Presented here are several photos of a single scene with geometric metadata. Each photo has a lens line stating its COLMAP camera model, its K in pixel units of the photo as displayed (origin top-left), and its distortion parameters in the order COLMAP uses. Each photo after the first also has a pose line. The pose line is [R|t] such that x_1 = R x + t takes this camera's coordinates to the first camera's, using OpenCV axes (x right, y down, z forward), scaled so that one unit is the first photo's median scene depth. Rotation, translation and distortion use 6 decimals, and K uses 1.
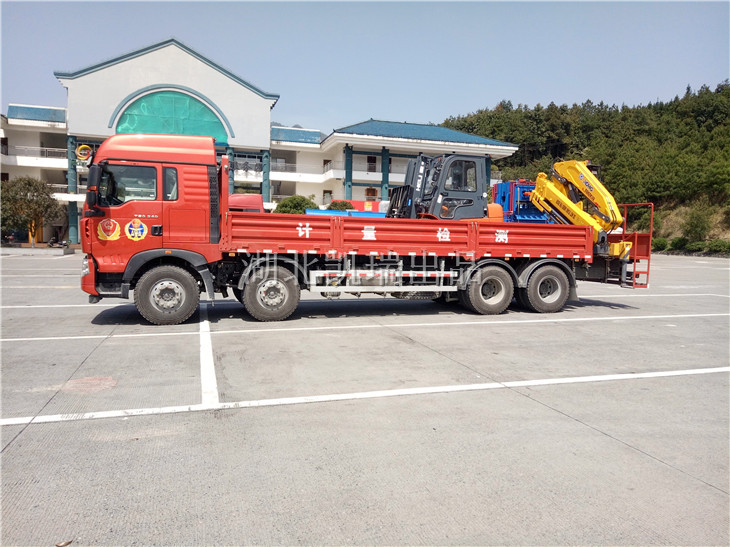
lens RADIAL K [[545.1, 0, 363.2], [0, 545.1, 276.7], [0, 0, 1]] dist [0.027938, -0.017242]
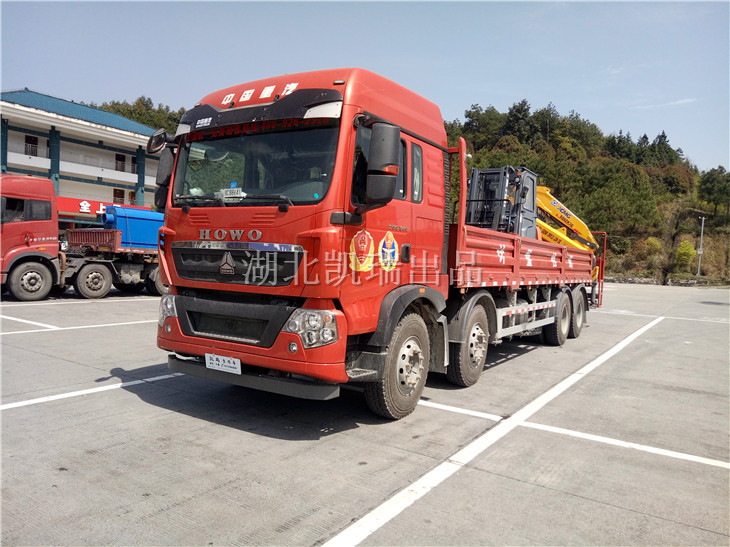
lens RADIAL K [[545.1, 0, 363.9], [0, 545.1, 268.4], [0, 0, 1]] dist [0.027938, -0.017242]
pose [[0.769489, 0.002775, 0.638654, -0.131743], [0.012628, 0.999729, -0.019560, -0.009945], [-0.638535, 0.023116, 0.769245, 0.101107]]
